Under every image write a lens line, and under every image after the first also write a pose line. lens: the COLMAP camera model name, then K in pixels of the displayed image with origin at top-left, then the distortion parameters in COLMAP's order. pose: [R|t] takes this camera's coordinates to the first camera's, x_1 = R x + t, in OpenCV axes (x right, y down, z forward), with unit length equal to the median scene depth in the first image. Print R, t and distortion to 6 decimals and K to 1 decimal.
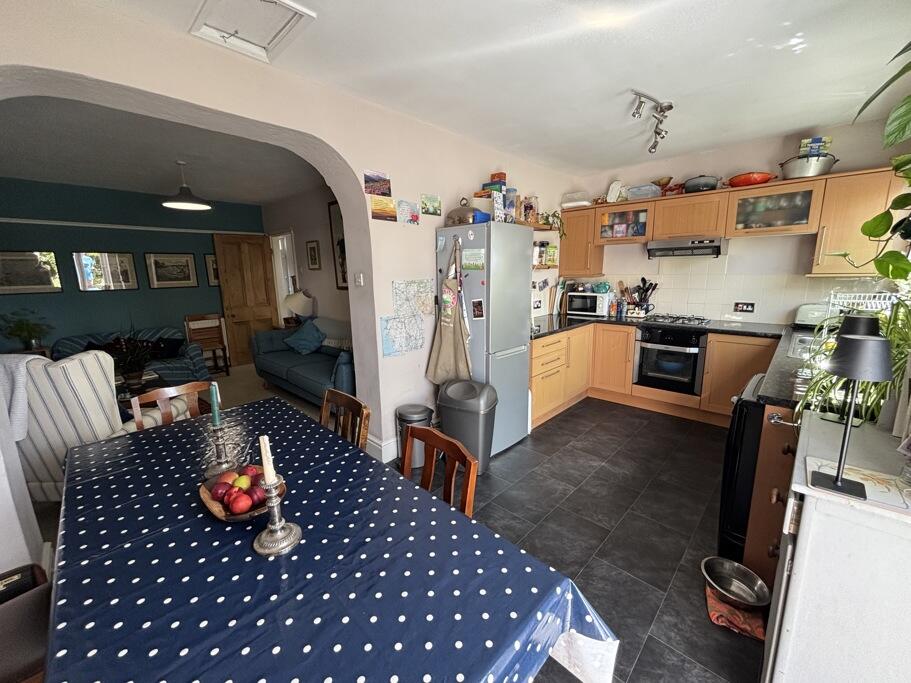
lens RADIAL K [[371.9, 0, 452.9], [0, 371.9, 339.8], [0, 0, 1]] dist [0.001878, 0.000557]
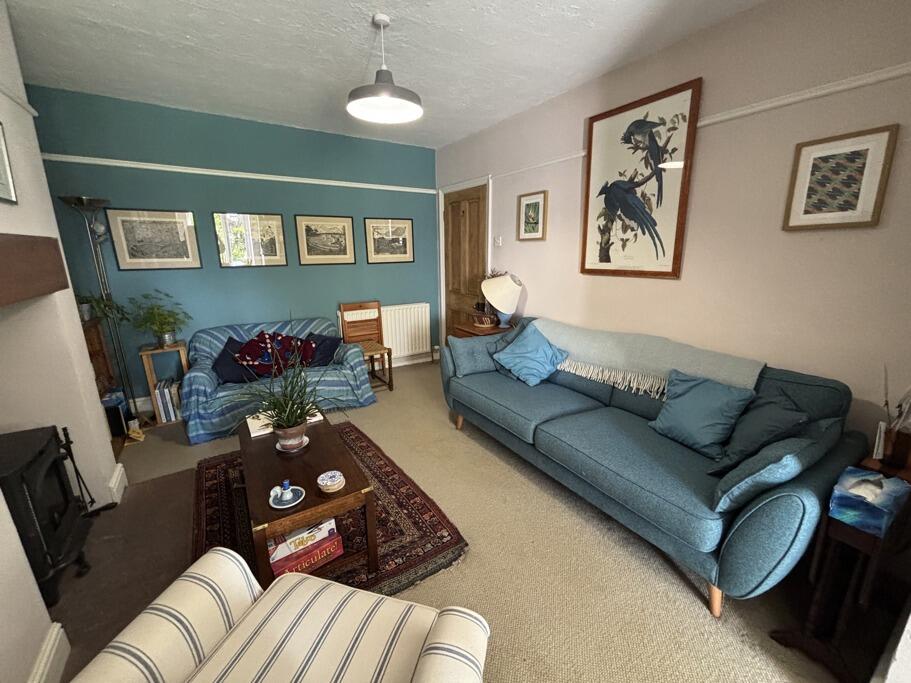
lens RADIAL K [[371.9, 0, 452.9], [0, 371.9, 339.8], [0, 0, 1]] dist [0.001878, 0.000557]
pose [[0.970824, 0.067712, -0.230033, -0.362310], [-0.053491, 0.996284, 0.067512, -0.060224], [0.233750, -0.053237, 0.970838, 0.373678]]
